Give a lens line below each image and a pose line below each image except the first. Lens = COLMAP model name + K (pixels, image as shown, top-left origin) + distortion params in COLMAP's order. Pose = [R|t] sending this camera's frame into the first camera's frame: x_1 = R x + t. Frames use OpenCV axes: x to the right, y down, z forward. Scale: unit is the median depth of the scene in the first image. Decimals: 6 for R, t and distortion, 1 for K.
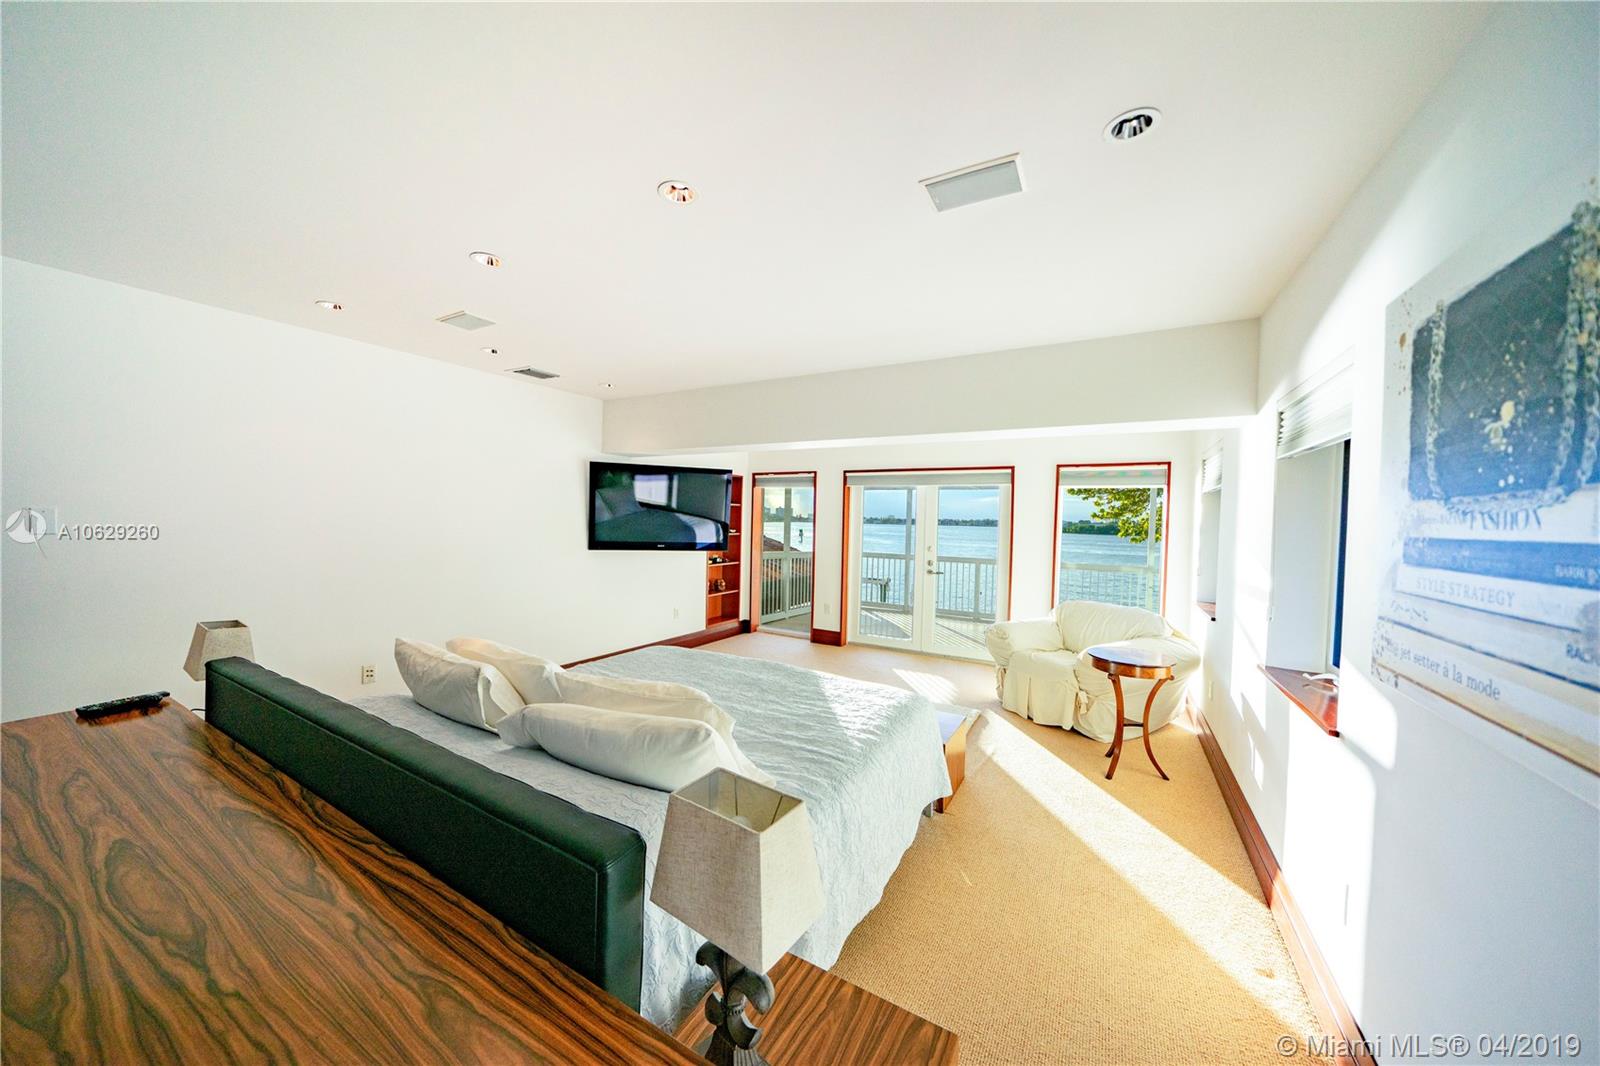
lens RADIAL K [[556.2, 0, 792.3], [0, 556.2, 534.2], [0, 0, 1]] dist [-0.004726, -0.000349]
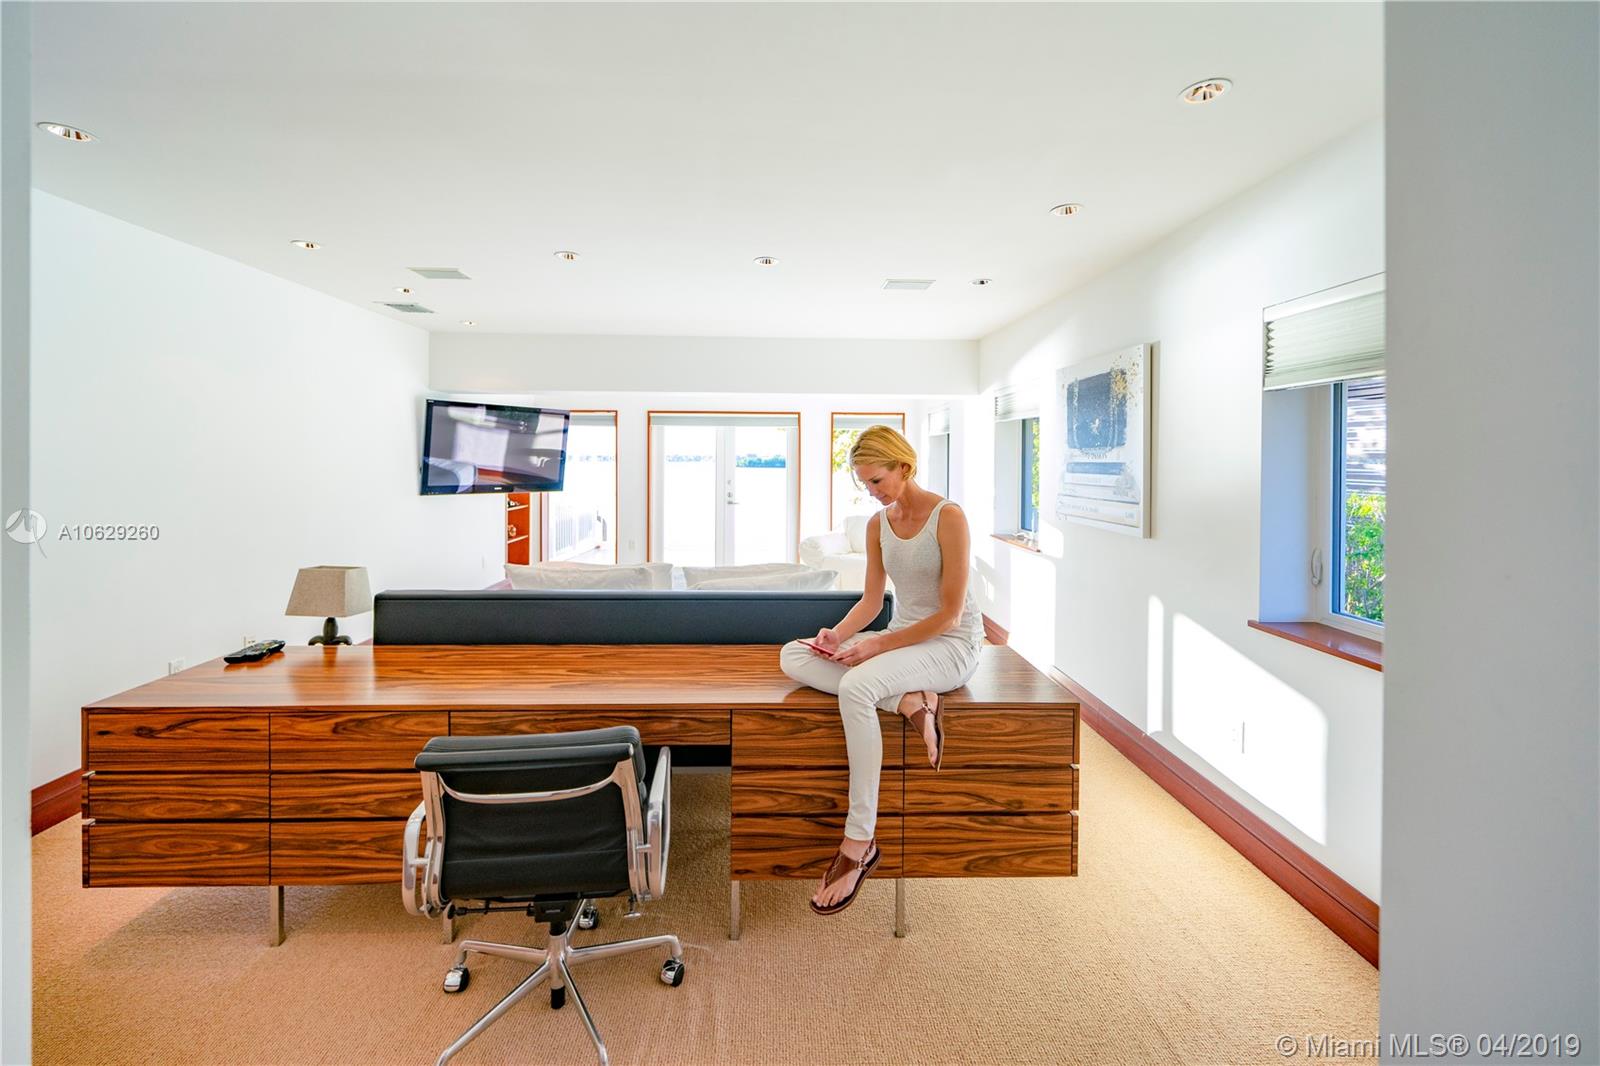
lens RADIAL K [[637.0, 0, 810.1], [0, 637.0, 464.1], [0, 0, 1]] dist [-0.001524, -0.000065]
pose [[0.840119, -0.021545, 0.541975, -0.972890], [0.027668, 0.999612, -0.003152, -0.006363], [-0.541696, 0.017643, 0.840389, -0.552052]]
